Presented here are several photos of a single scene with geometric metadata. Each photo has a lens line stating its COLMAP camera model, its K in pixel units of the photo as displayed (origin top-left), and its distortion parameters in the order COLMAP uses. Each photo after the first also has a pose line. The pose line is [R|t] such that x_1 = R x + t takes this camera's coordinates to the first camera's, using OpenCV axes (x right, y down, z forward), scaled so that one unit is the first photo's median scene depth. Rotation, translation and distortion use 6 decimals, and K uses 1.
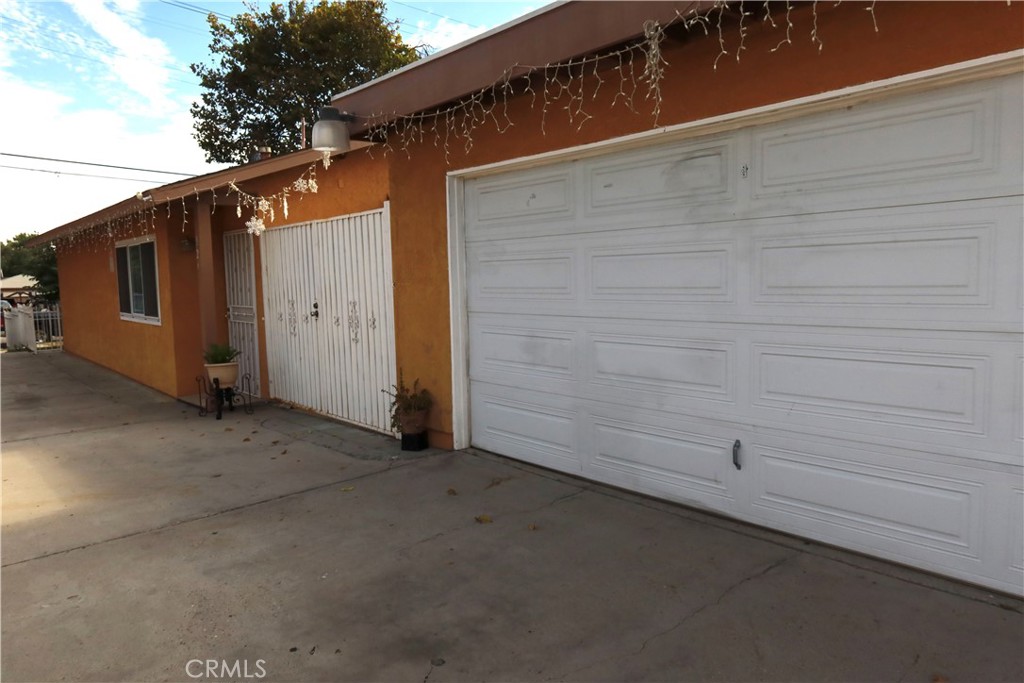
lens RADIAL K [[700.3, 0, 510.0], [0, 700.3, 353.7], [0, 0, 1]] dist [-0.029467, 0.008045]
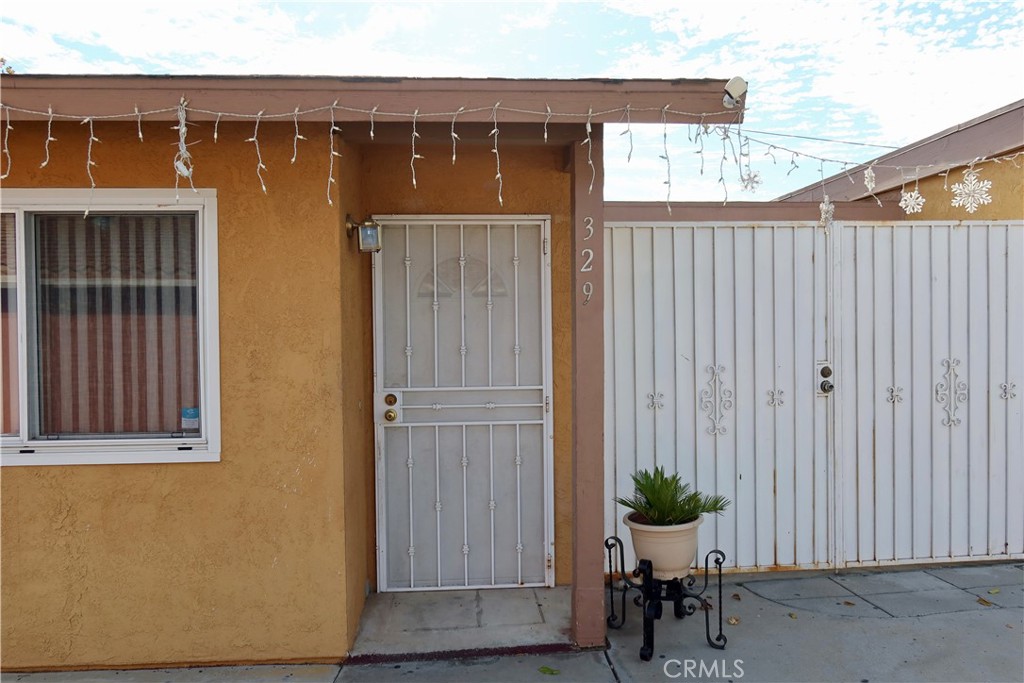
lens RADIAL K [[700.3, 0, 510.0], [0, 700.3, 353.7], [0, 0, 1]] dist [-0.029467, 0.008045]
pose [[0.592718, -0.010717, 0.805339, -0.893083], [0.094927, 0.993872, -0.056639, -0.077596], [-0.799796, 0.110020, 0.590103, 0.893800]]
